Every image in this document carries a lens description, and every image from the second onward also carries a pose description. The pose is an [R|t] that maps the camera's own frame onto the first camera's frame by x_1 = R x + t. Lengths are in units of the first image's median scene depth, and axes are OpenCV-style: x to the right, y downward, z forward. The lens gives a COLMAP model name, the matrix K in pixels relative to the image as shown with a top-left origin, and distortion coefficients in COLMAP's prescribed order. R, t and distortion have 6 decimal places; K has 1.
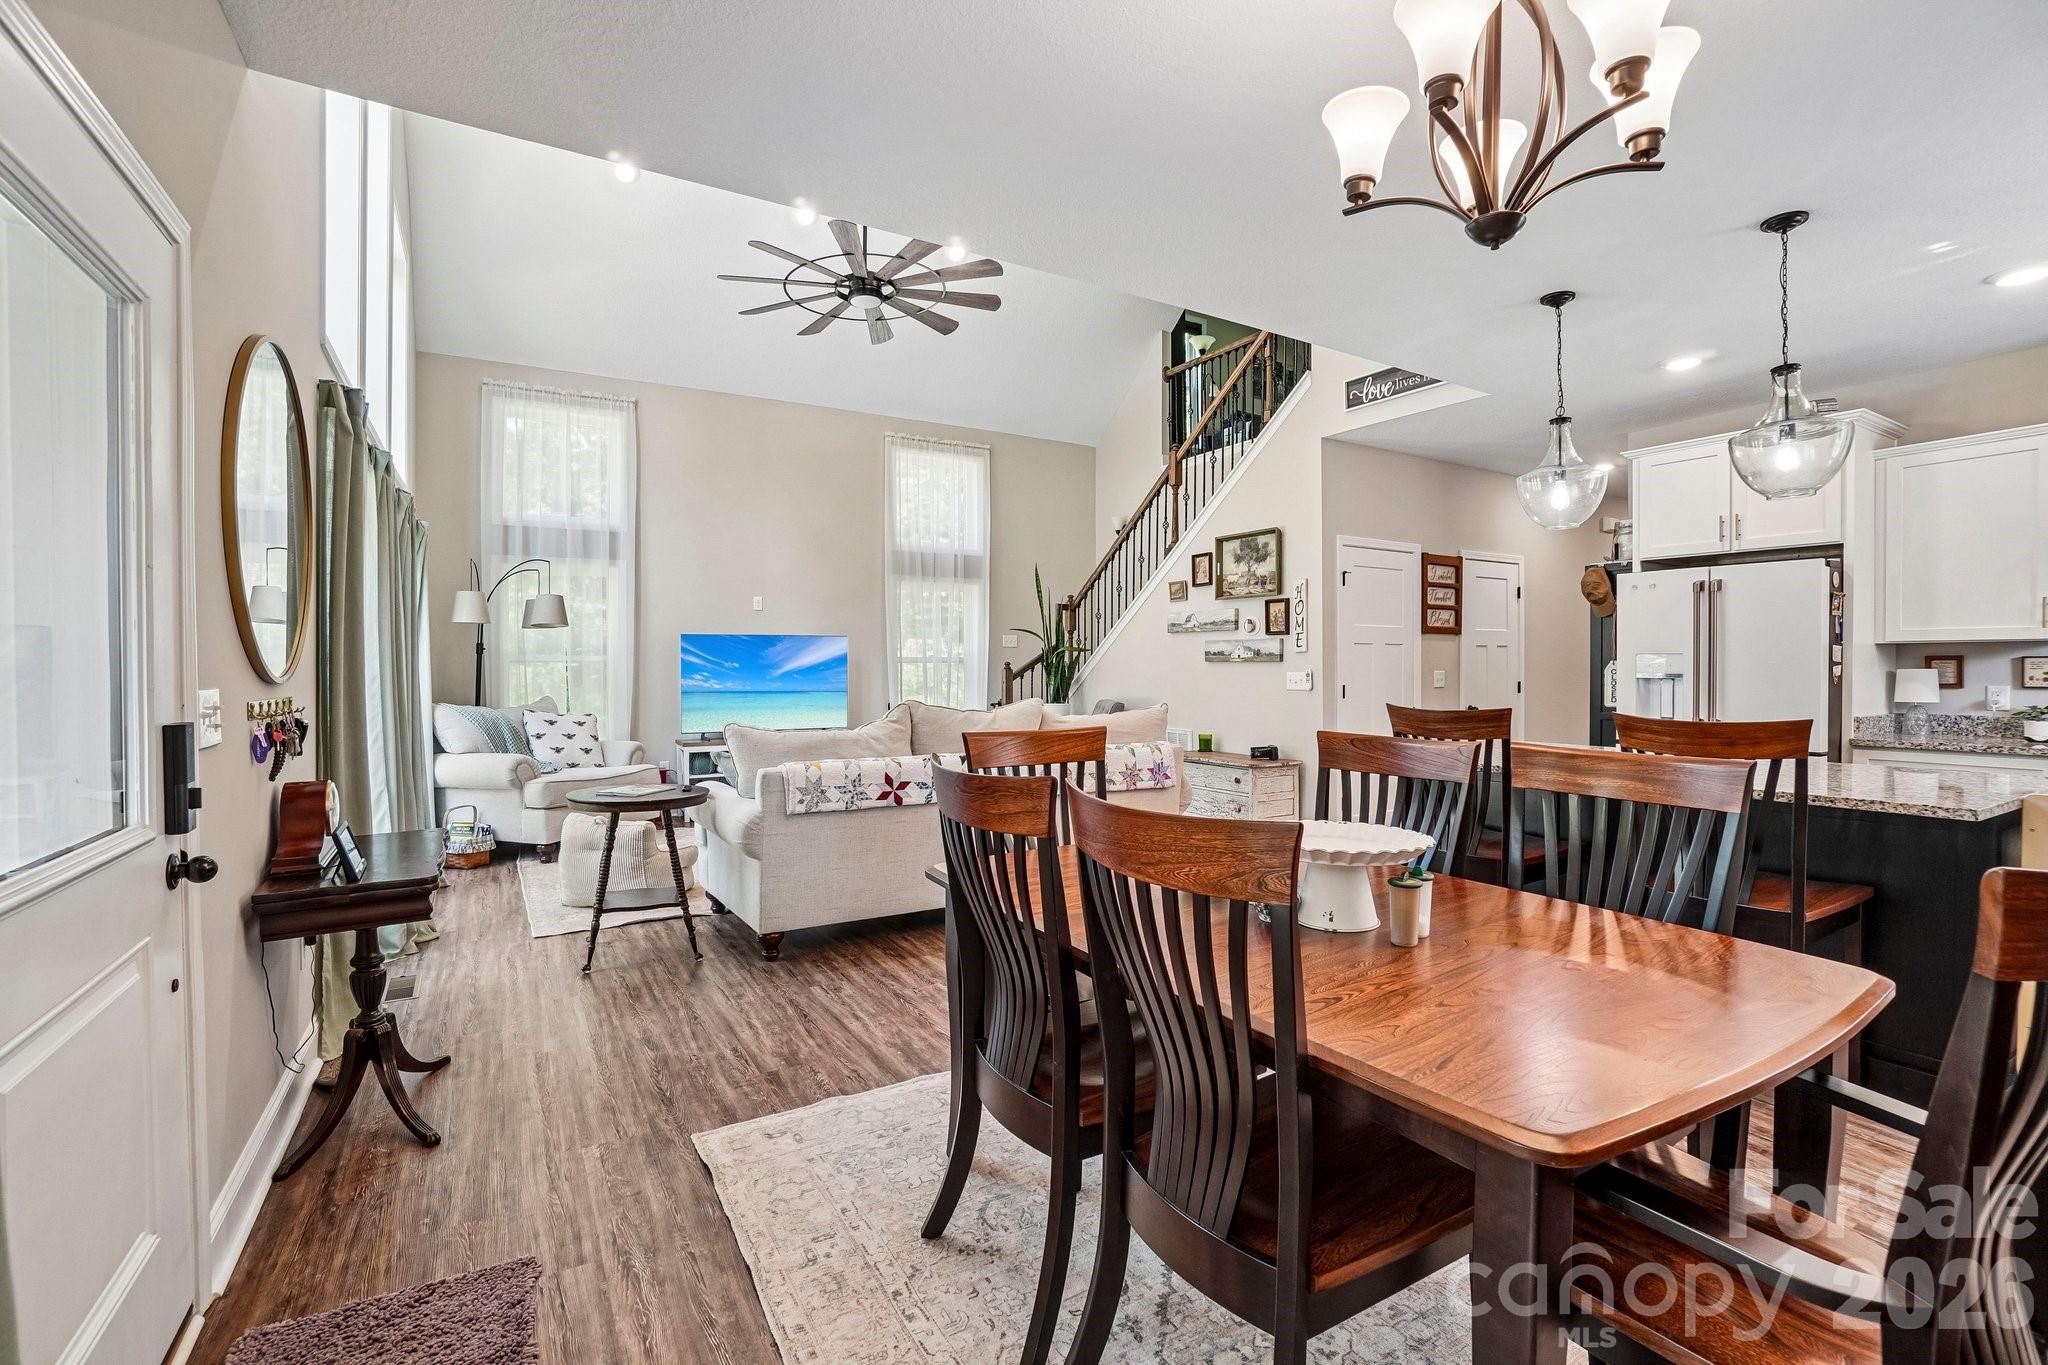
lens RADIAL K [[901.9, 0, 1018.3], [0, 901.9, 676.2], [0, 0, 1]] dist [-0.064027, 0.023125]
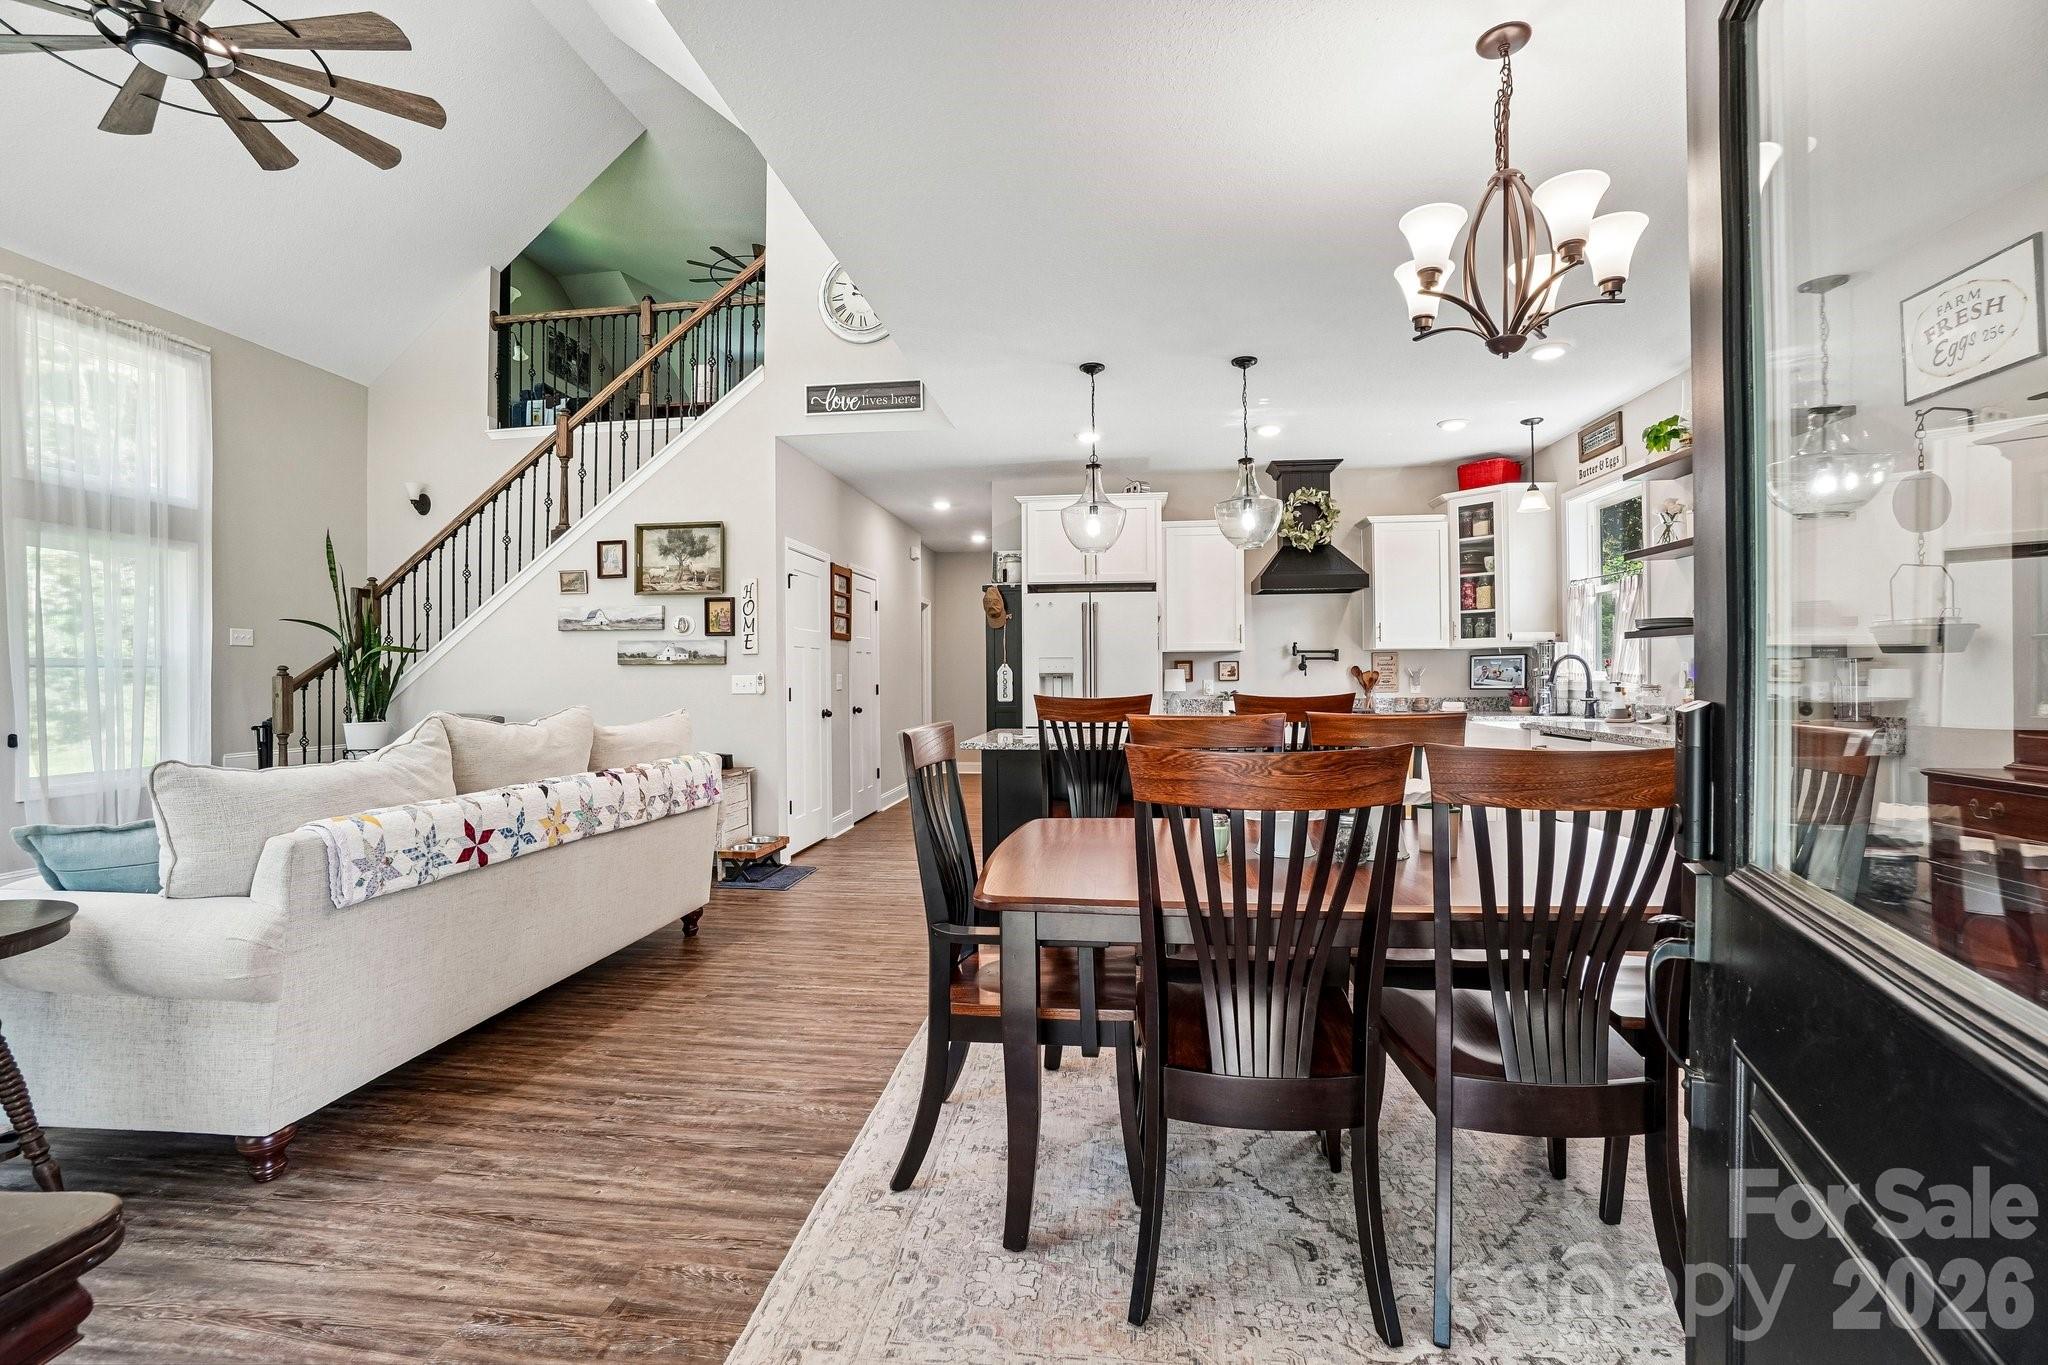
lens RADIAL K [[901.9, 0, 1018.3], [0, 901.9, 676.2], [0, 0, 1]] dist [-0.064027, 0.023125]
pose [[0.609472, -0.002753, 0.792802, -0.265475], [0.015811, 0.999837, -0.008682, 0.009215], [-0.792650, 0.017826, 0.609417, 0.183370]]
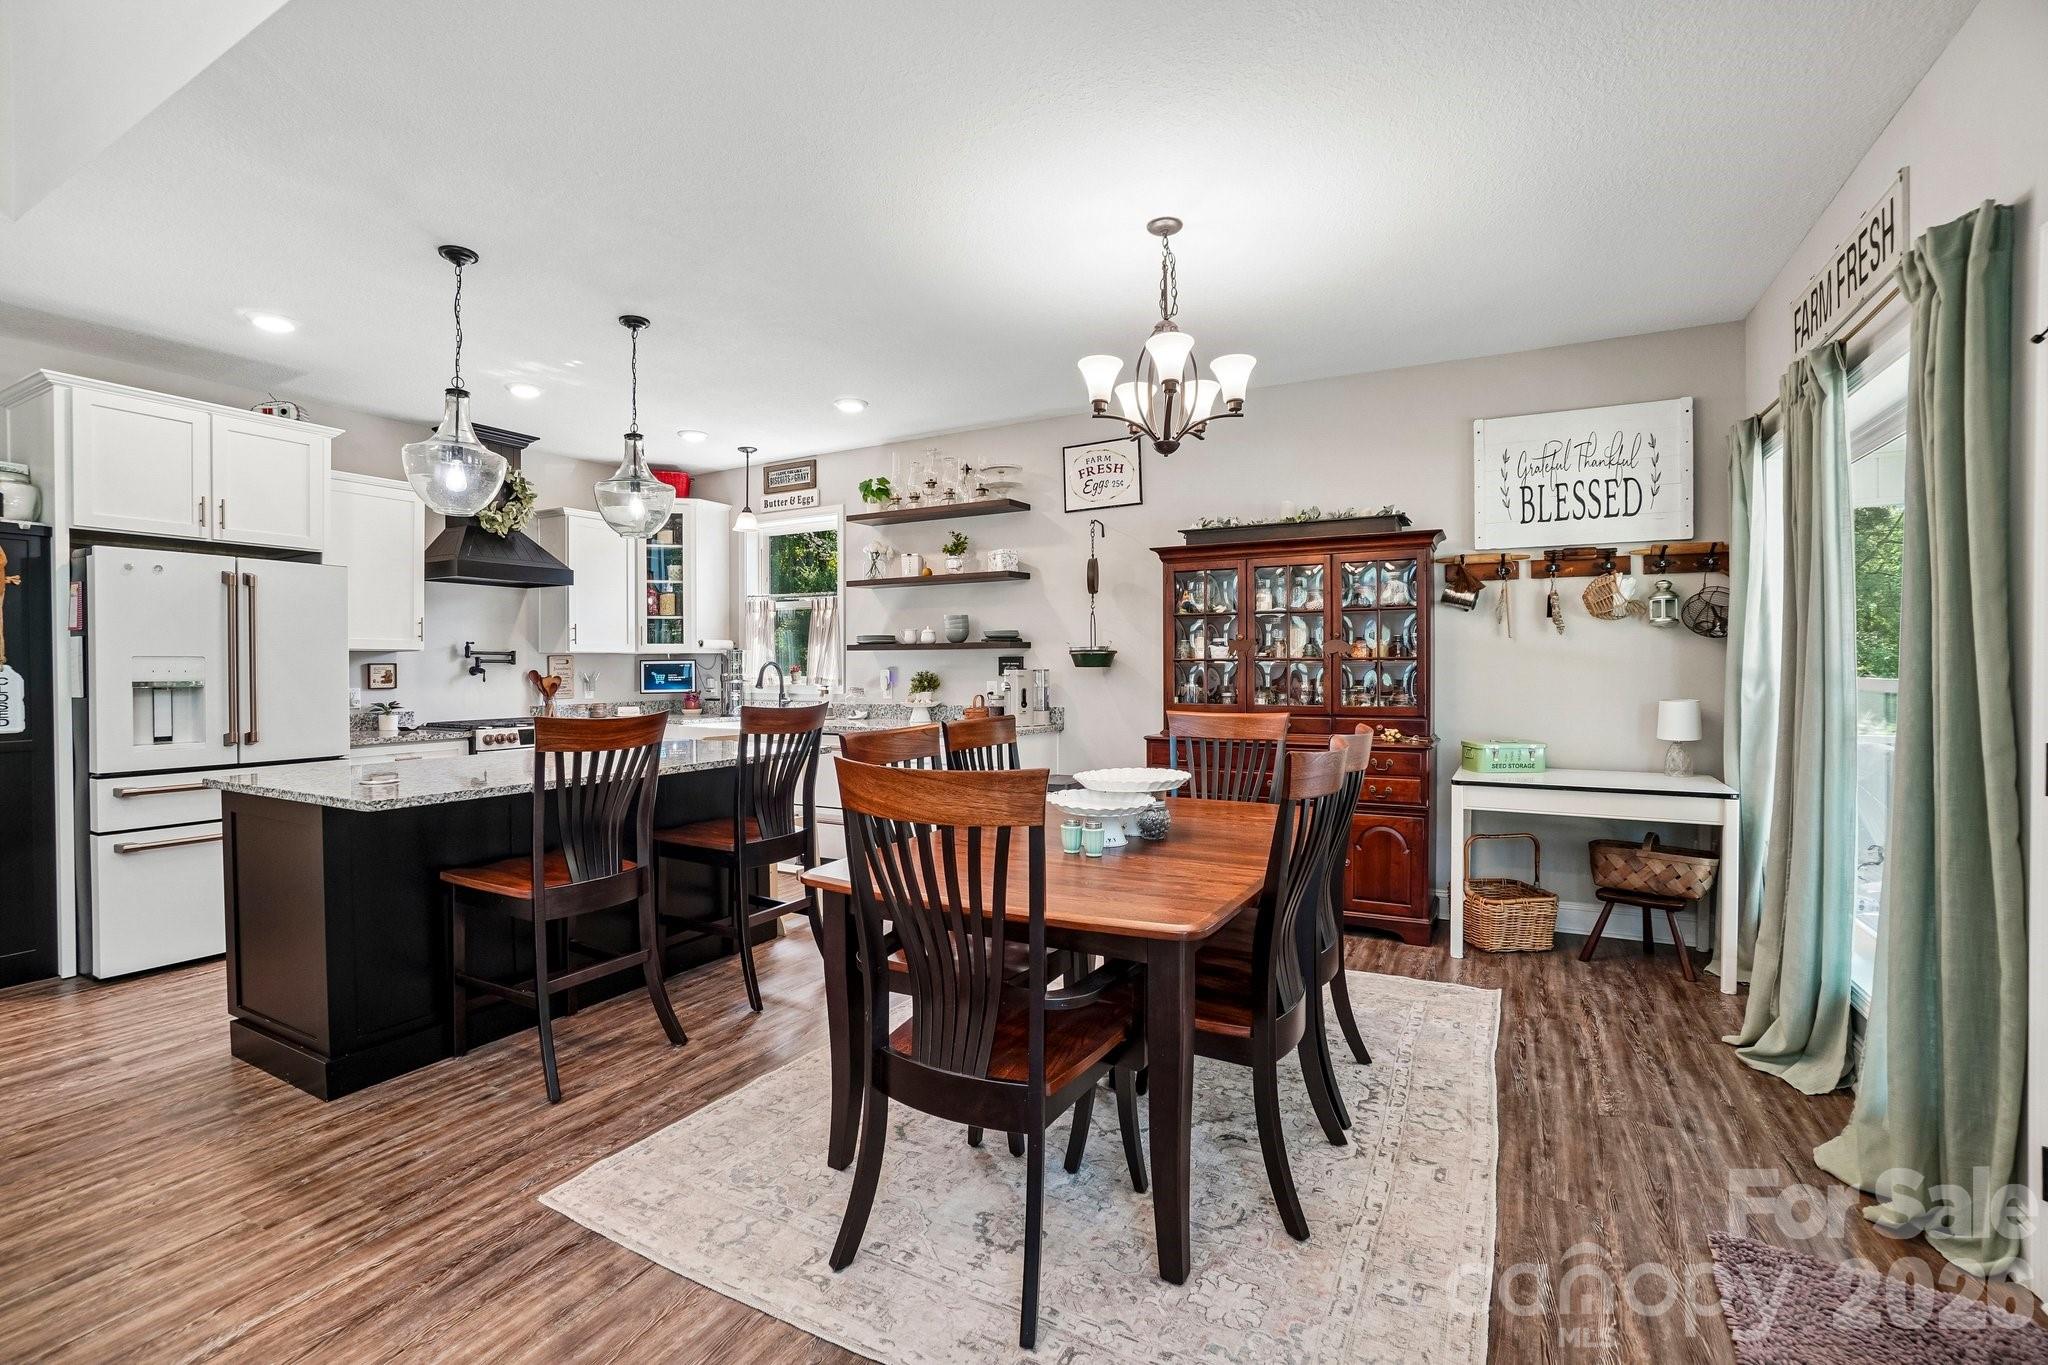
lens RADIAL K [[901.9, 0, 1018.3], [0, 901.9, 676.2], [0, 0, 1]] dist [-0.064027, 0.023125]
pose [[-0.509599, -0.003746, 0.860404, -0.251894], [0.015937, 0.999778, 0.013791, -0.004676], [-0.860264, 0.020740, -0.509426, 0.564027]]
